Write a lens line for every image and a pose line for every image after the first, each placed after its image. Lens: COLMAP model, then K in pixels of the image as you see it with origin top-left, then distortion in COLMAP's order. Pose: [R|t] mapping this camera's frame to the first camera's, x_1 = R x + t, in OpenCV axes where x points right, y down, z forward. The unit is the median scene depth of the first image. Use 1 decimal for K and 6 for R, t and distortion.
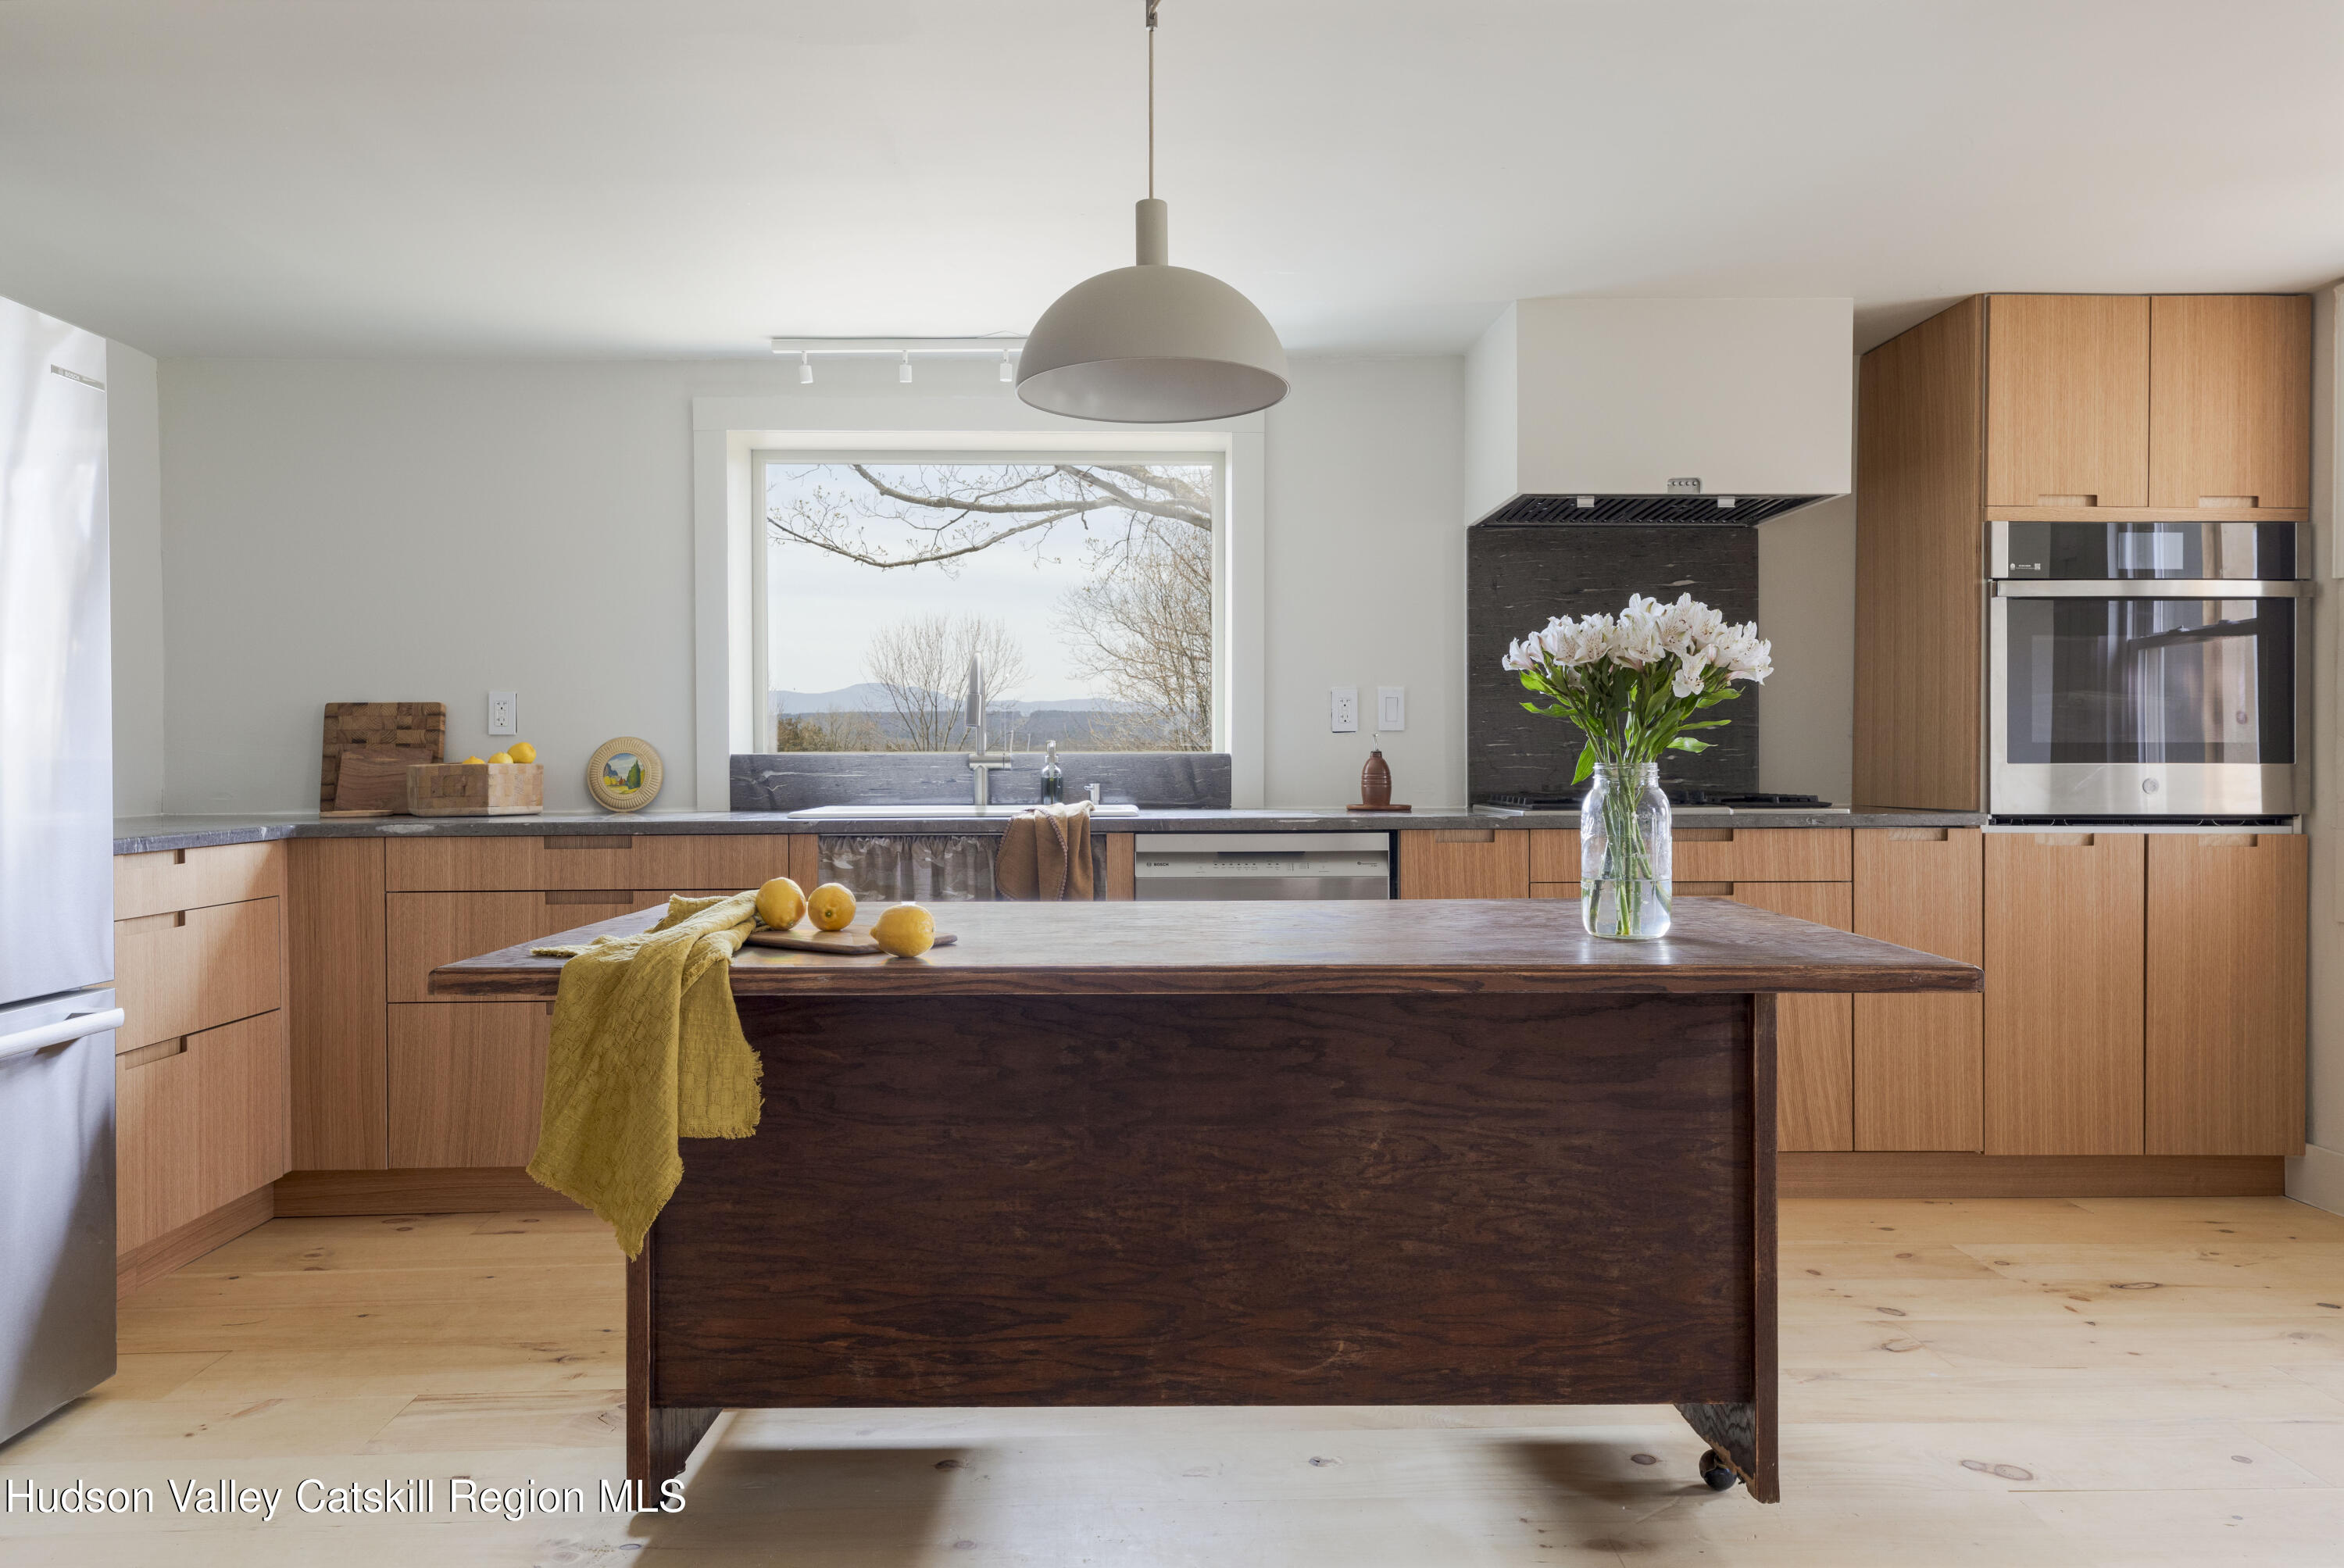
lens RADIAL K [[1615.2, 0, 1175.9], [0, 1615.2, 770.8], [0, 0, 1]] dist [0.020841, 0.002975]
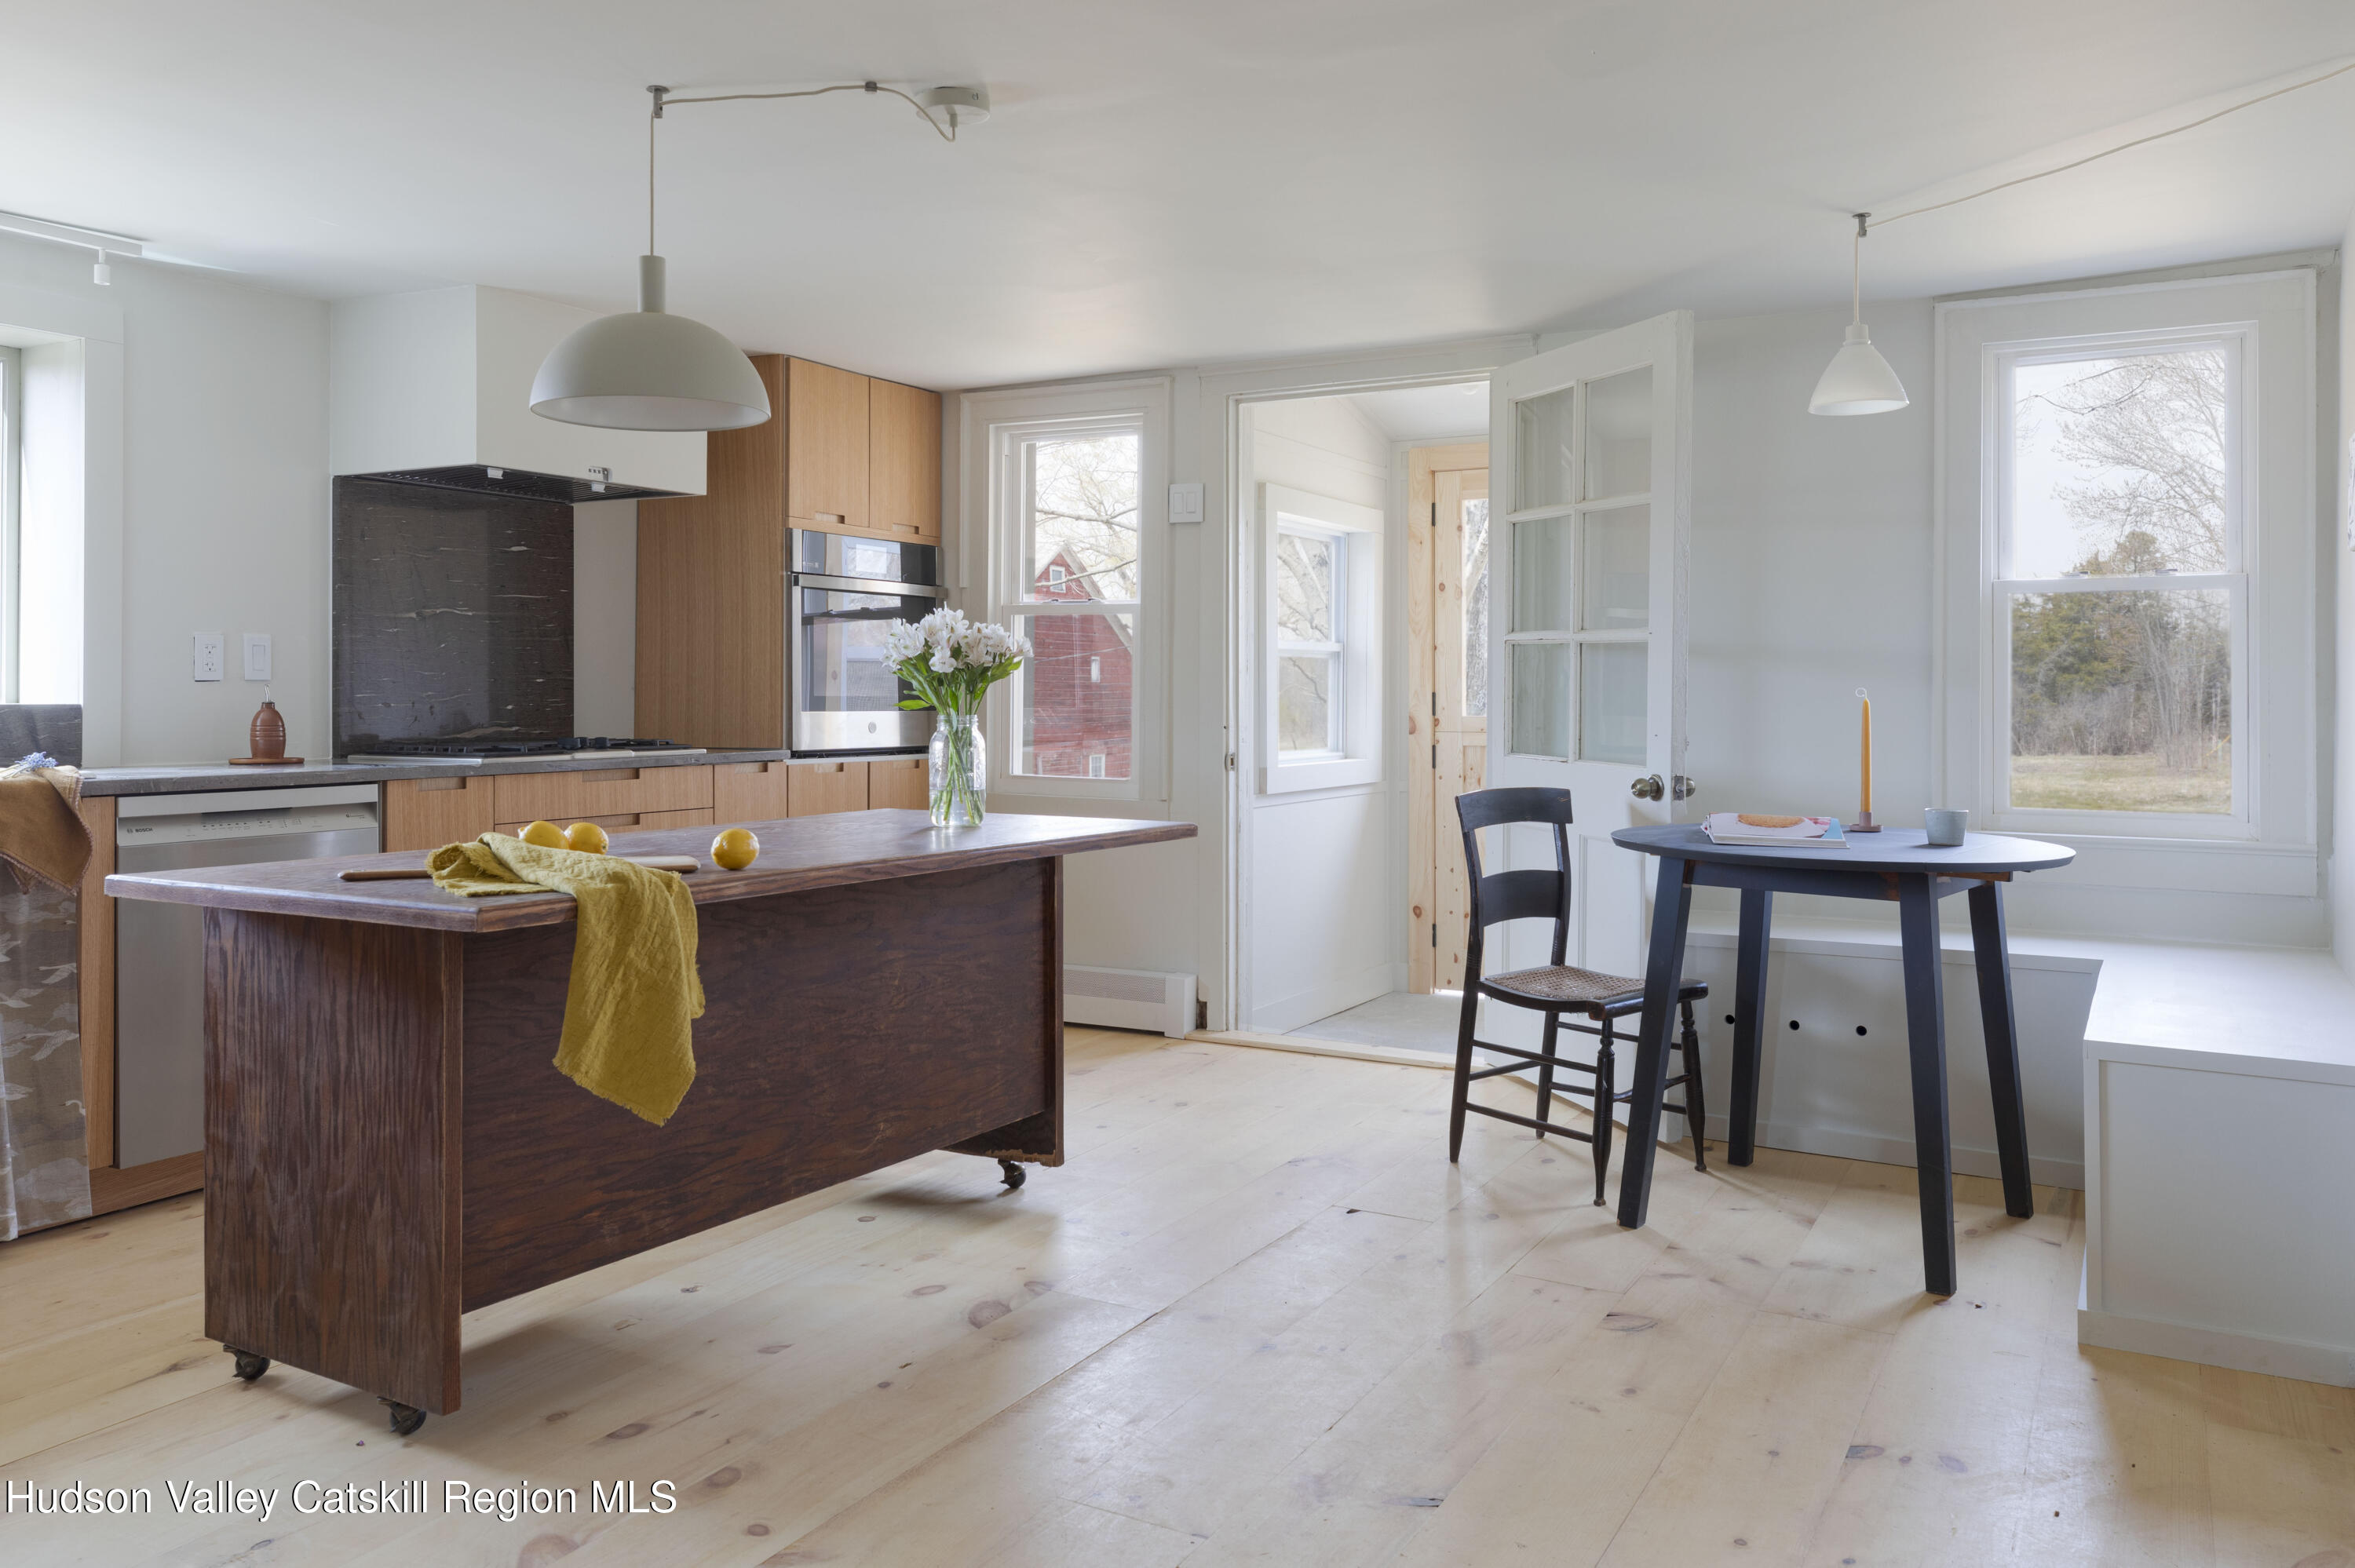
lens RADIAL K [[1622.6, 0, 1298.2], [0, 1622.6, 699.0], [0, 0, 1]] dist [0.020841, 0.002975]
pose [[0.503771, 0.001223, 0.863837, -0.830660], [0.007724, 0.999953, -0.005920, -0.007829], [-0.863803, 0.009655, 0.503737, -0.034936]]
